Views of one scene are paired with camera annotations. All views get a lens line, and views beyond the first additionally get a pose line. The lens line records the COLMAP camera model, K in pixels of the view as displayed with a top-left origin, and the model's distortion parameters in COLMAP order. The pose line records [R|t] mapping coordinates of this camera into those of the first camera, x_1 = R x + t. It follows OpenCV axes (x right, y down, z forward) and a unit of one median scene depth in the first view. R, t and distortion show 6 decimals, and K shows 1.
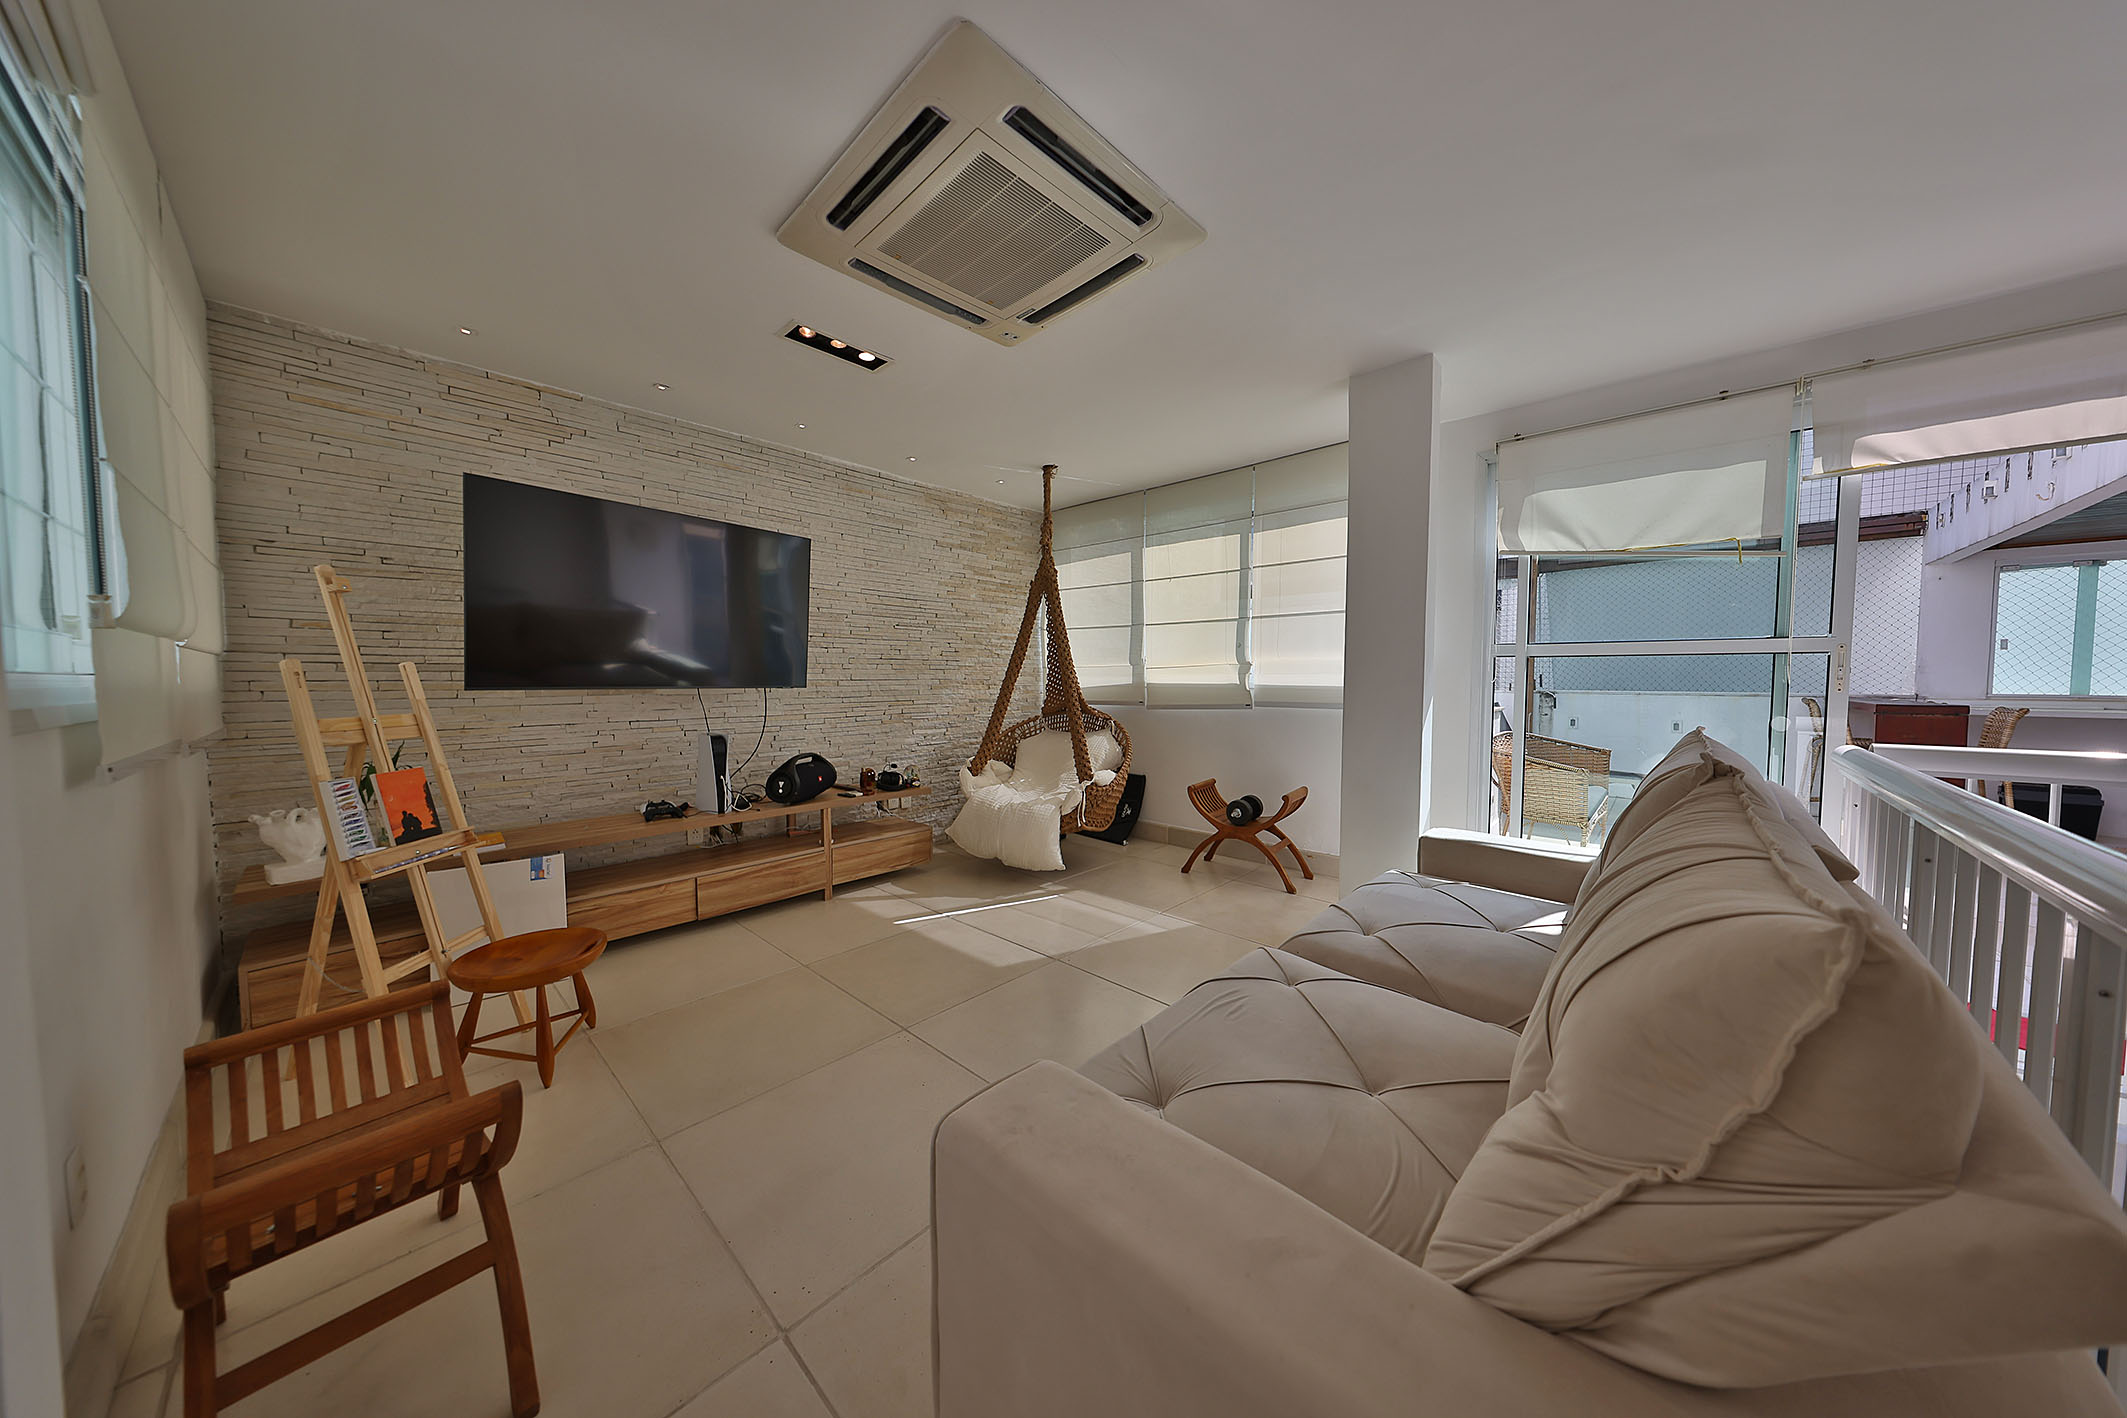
lens RADIAL K [[658.3, 0, 1068.1], [0, 658.3, 714.6], [0, 0, 1]] dist [-0.008138, -0.000110]
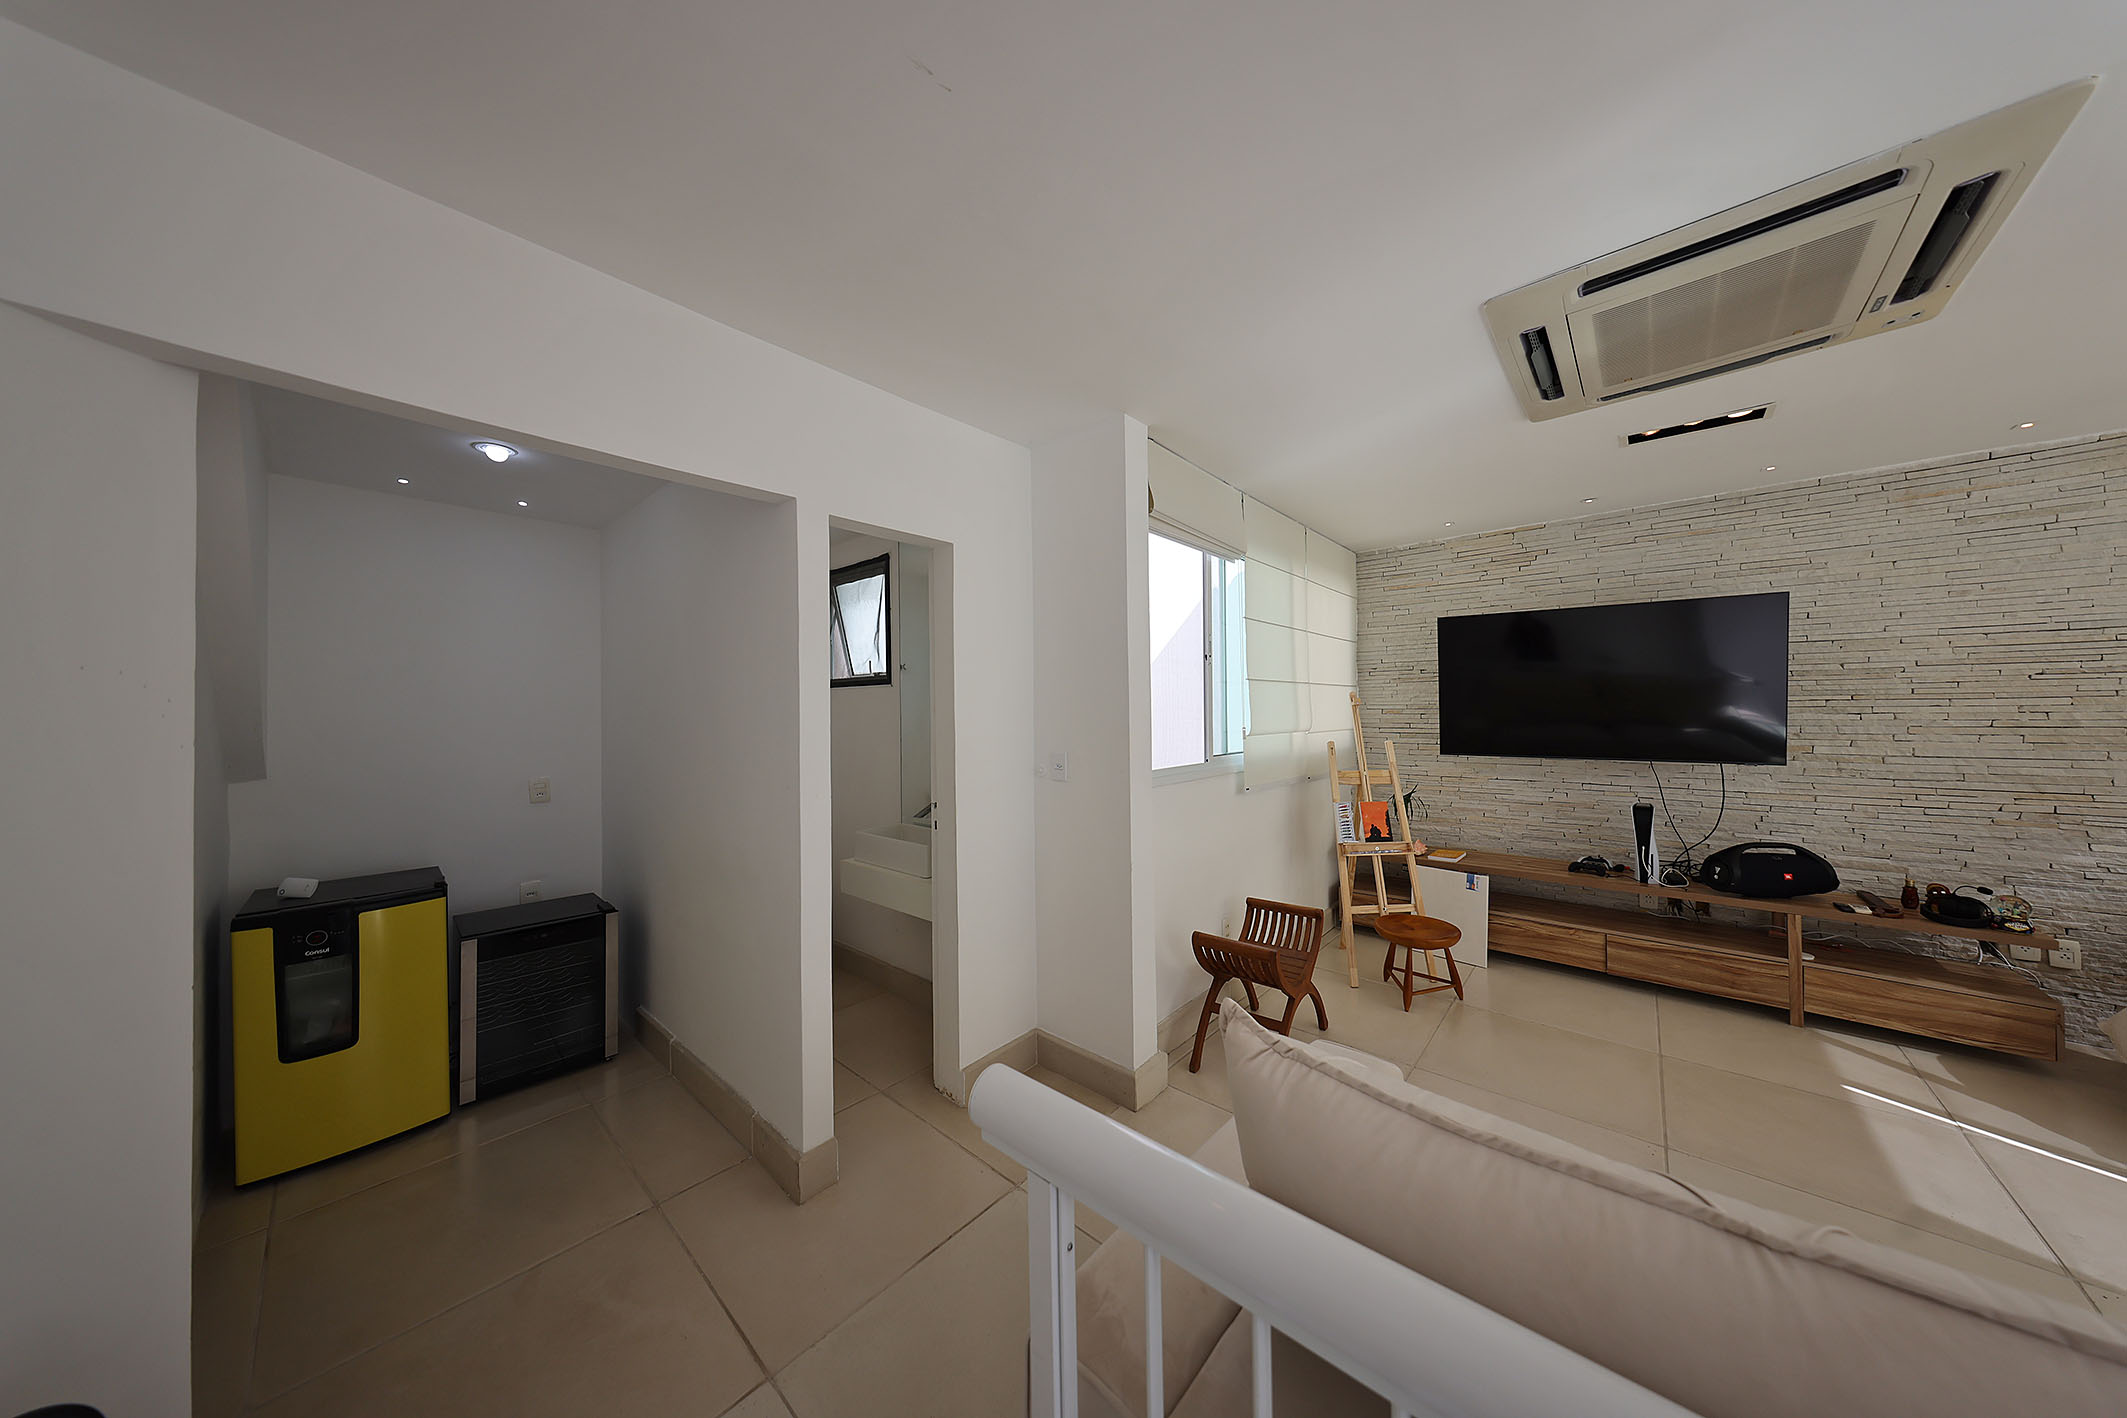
lens RADIAL K [[656.9, 0, 1067.7], [0, 656.9, 707.6], [0, 0, 1]] dist [0.000013, 0.000023]
pose [[0.012456, -0.000239, -0.999922, 0.472213], [-0.040651, 0.999173, -0.000745, -0.083555], [0.999096, 0.040657, 0.012436, 0.066659]]
